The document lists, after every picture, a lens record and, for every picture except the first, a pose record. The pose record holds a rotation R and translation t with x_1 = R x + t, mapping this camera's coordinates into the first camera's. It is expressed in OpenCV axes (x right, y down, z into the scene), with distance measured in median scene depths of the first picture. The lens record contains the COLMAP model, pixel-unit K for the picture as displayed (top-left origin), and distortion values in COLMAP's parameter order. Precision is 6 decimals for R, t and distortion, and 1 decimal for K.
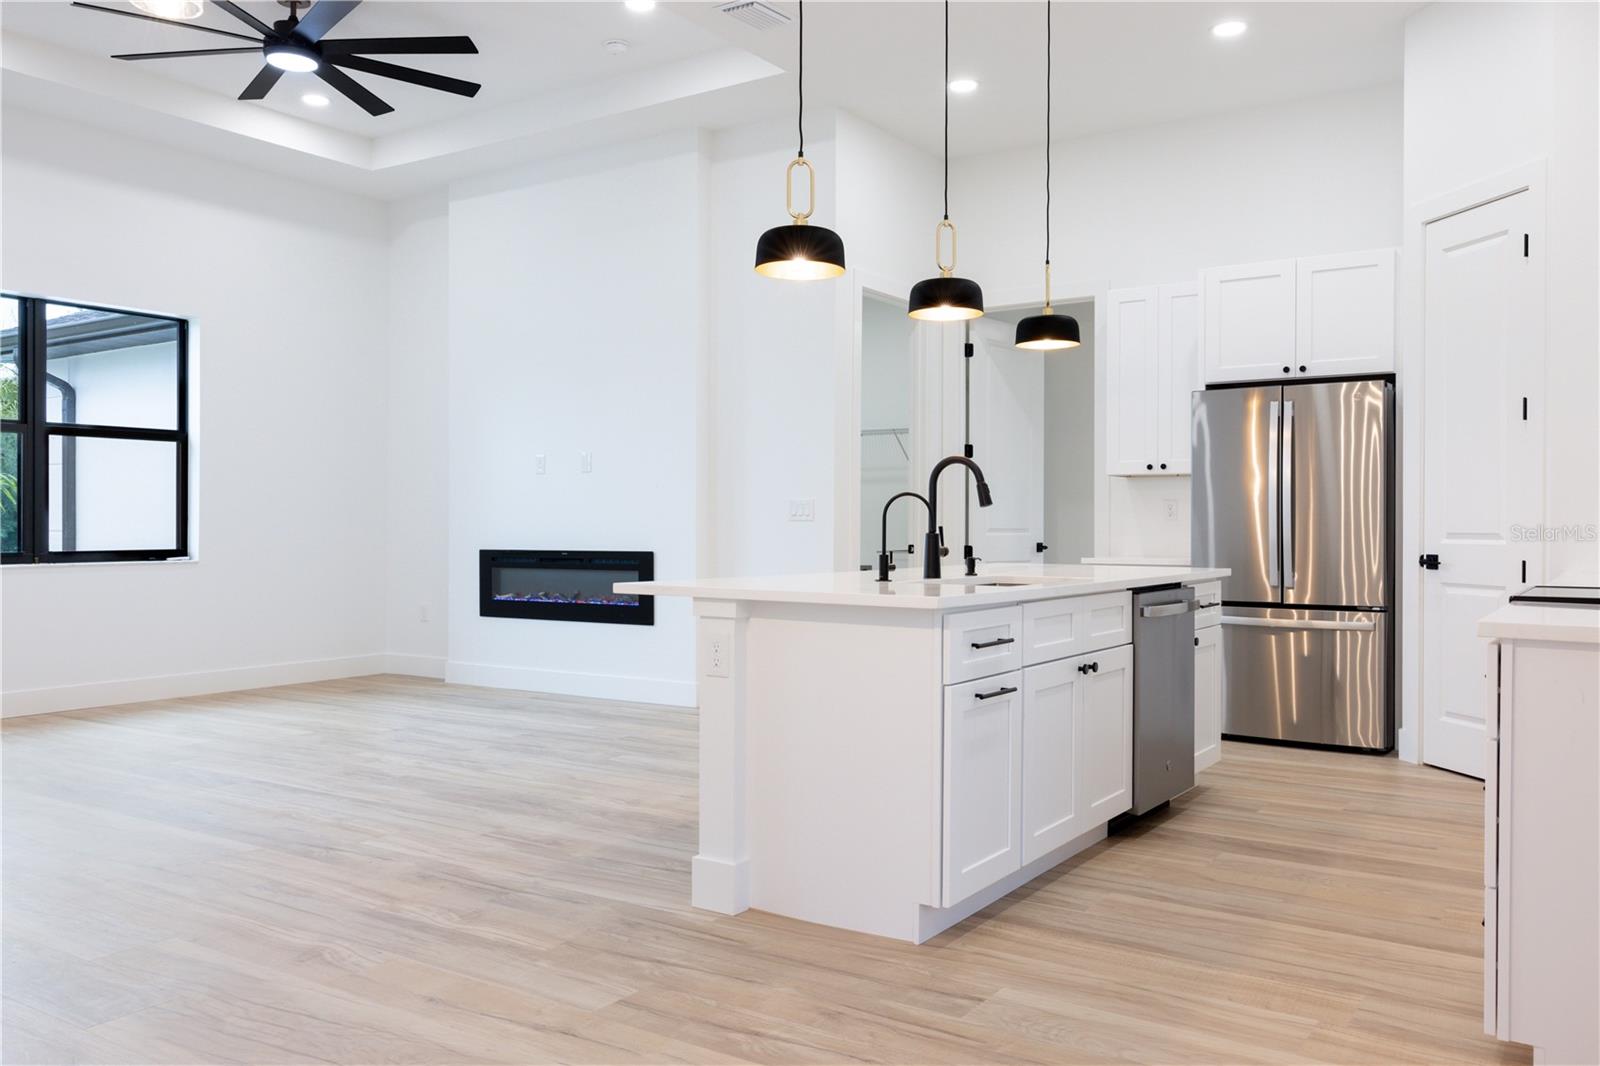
lens RADIAL K [[1259.5, 0, 800.0], [0, 1259.5, 533.0], [0, 0, 1]] dist [0.011812, 0.000268]
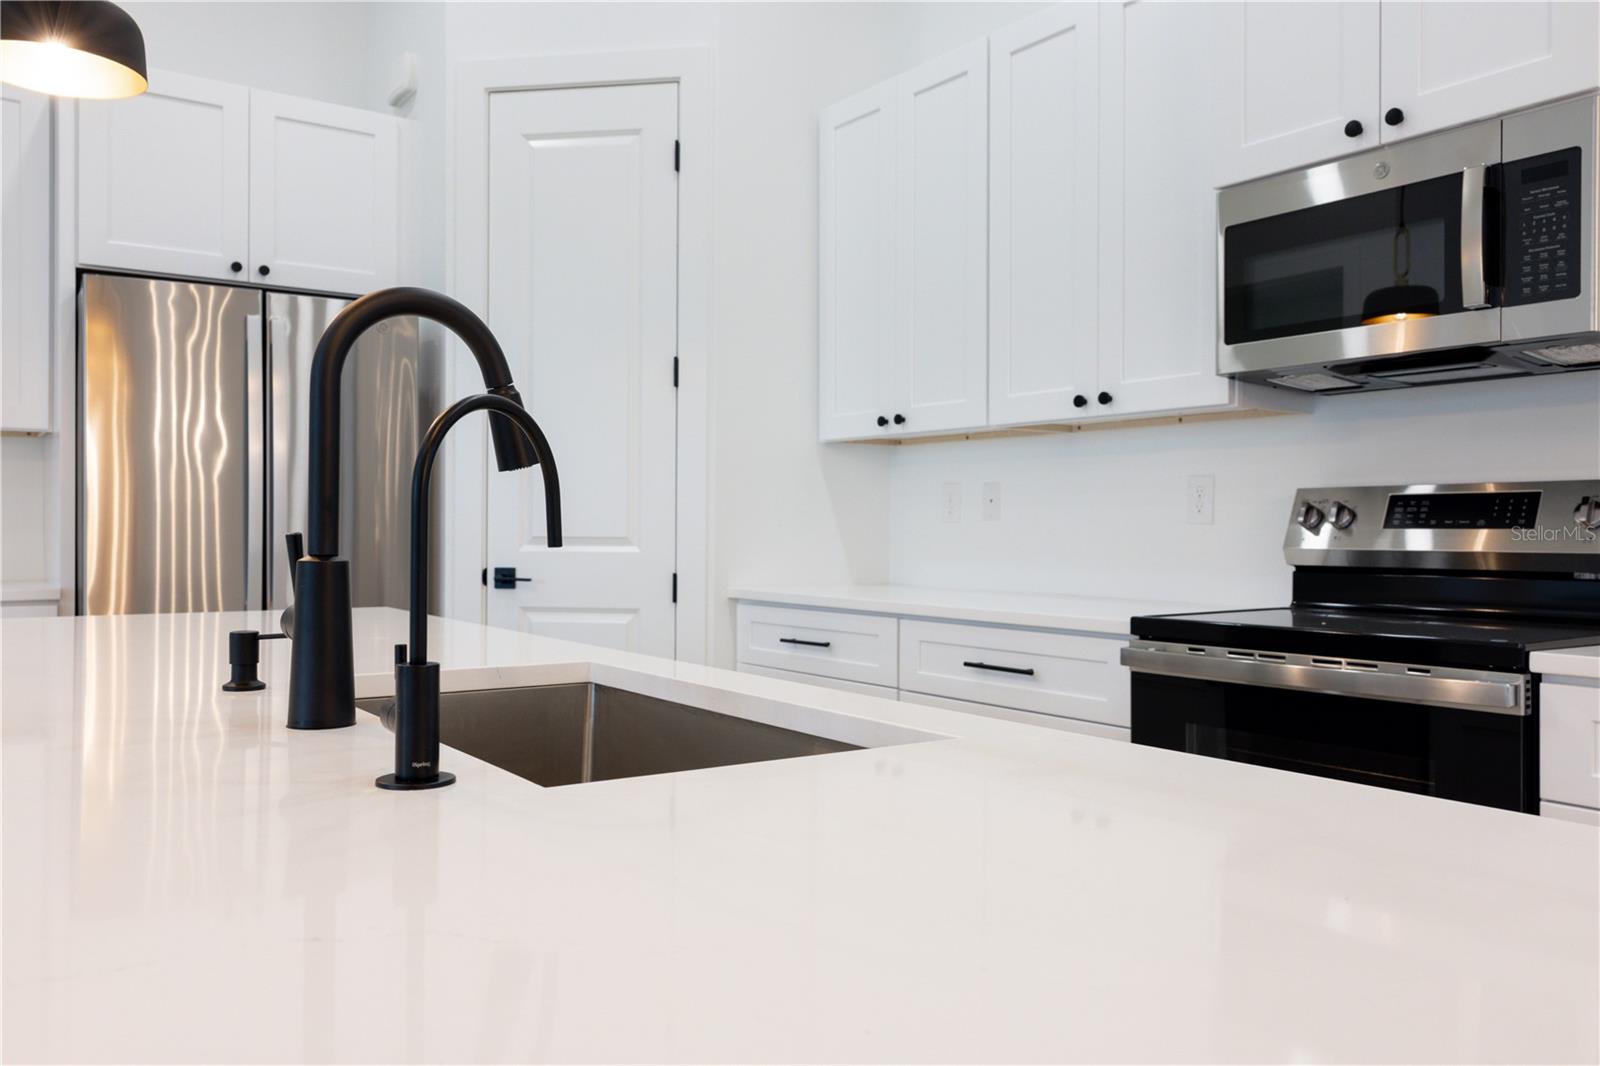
lens RADIAL K [[1227.8, 0, 800.0], [0, 1227.8, 533.0], [0, 0, 1]] dist [0.001101, -0.000986]
pose [[0.354115, -0.004410, 0.935191, -0.119781], [0.001549, 0.999990, 0.004129, -0.007301], [-0.935201, -0.000013, 0.354118, 0.944445]]
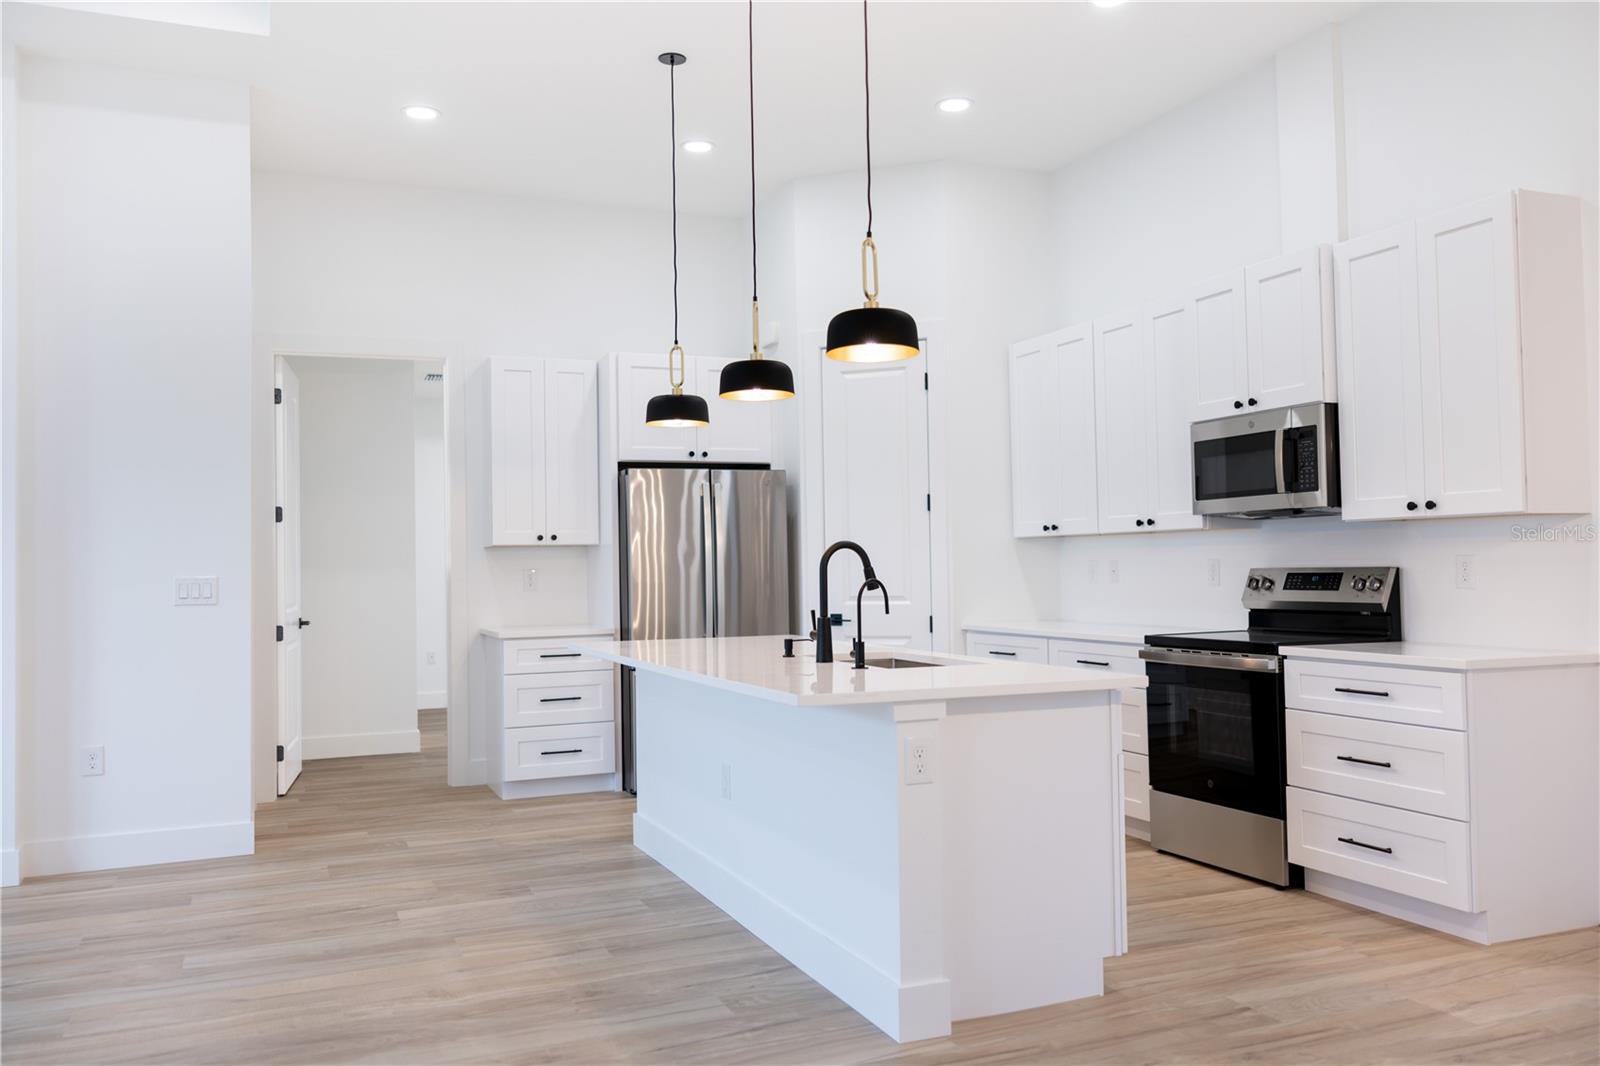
lens RADIAL K [[1259.5, 0, 800.0], [0, 1259.5, 533.0], [0, 0, 1]] dist [0.011812, 0.000268]
pose [[0.550672, 0.008768, 0.834676, -0.866170], [0.024293, 0.999353, -0.026525, -0.047616], [-0.834368, 0.034883, 0.550103, 0.535132]]
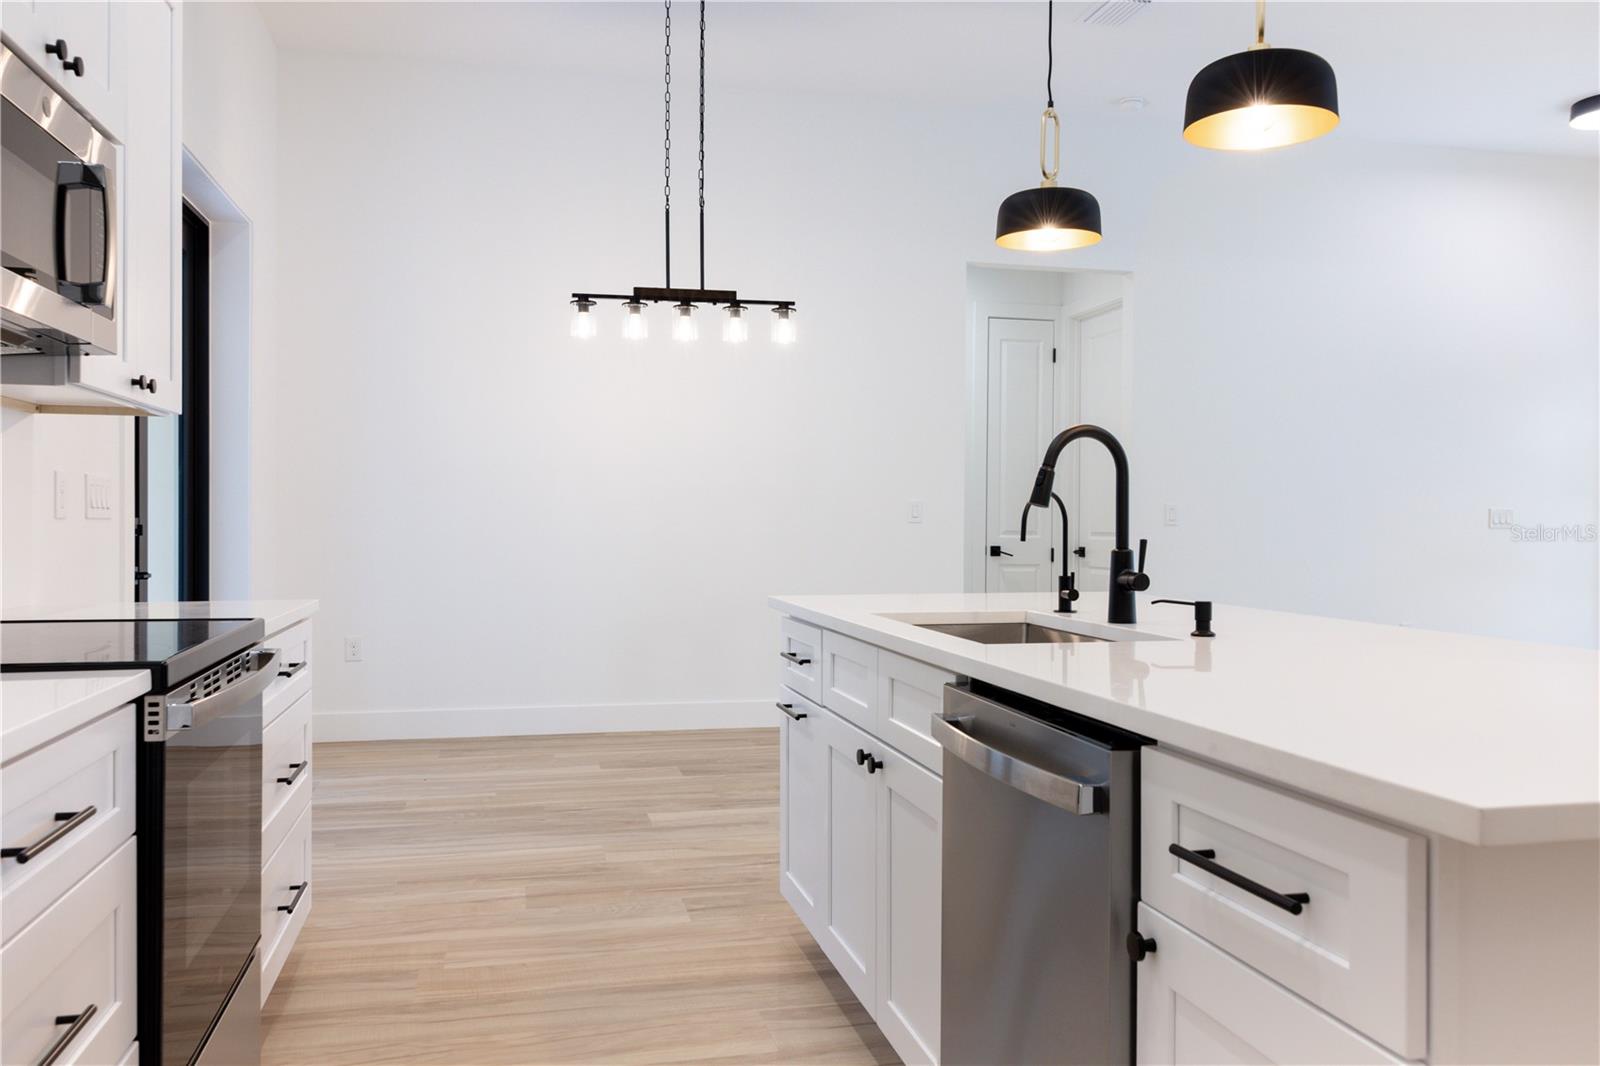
lens RADIAL K [[1263.9, 0, 800.0], [0, 1263.9, 533.0], [0, 0, 1]] dist [0.013617, 0.001412]
pose [[-0.685495, -0.001320, -0.728076, 0.774502], [-0.013325, 0.999854, 0.010733, -0.014904], [0.727955, 0.017060, -0.685413, 1.523609]]
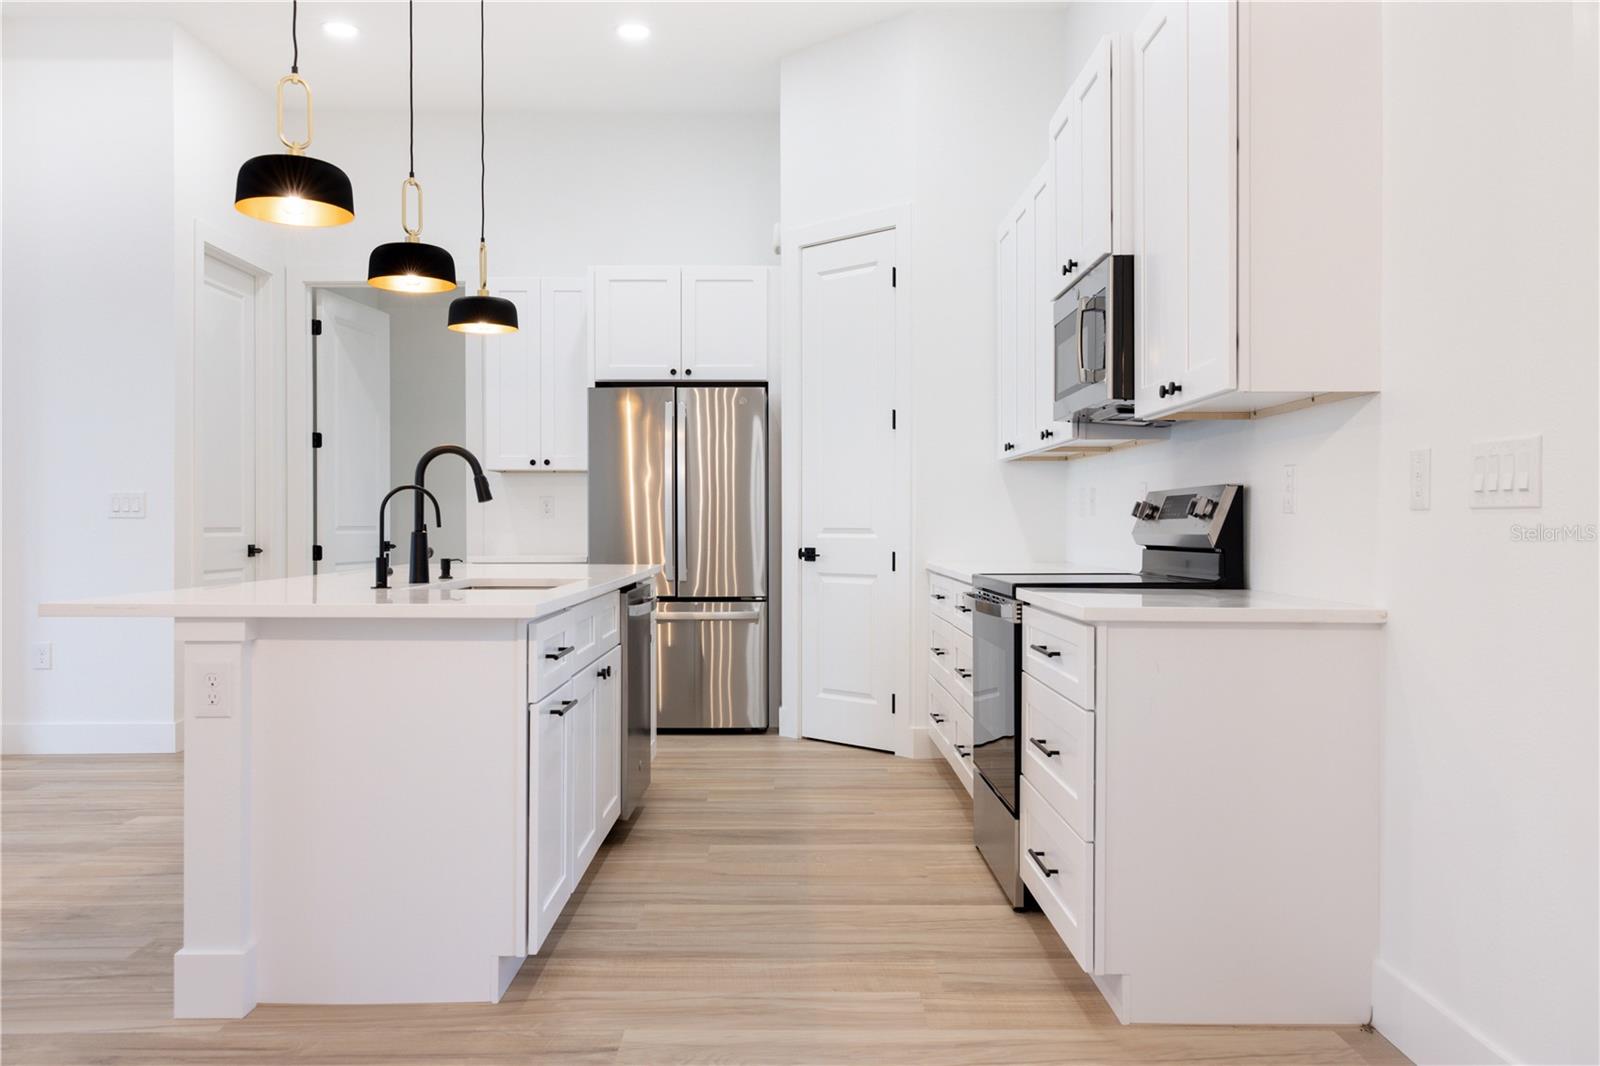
lens RADIAL K [[1263.9, 0, 800.0], [0, 1263.9, 533.0], [0, 0, 1]] dist [0.013617, 0.001412]
pose [[0.827793, -0.008069, 0.560975, -0.198029], [0.006647, 0.999967, 0.004574, -0.001539], [-0.560994, -0.000058, 0.827820, 0.139060]]
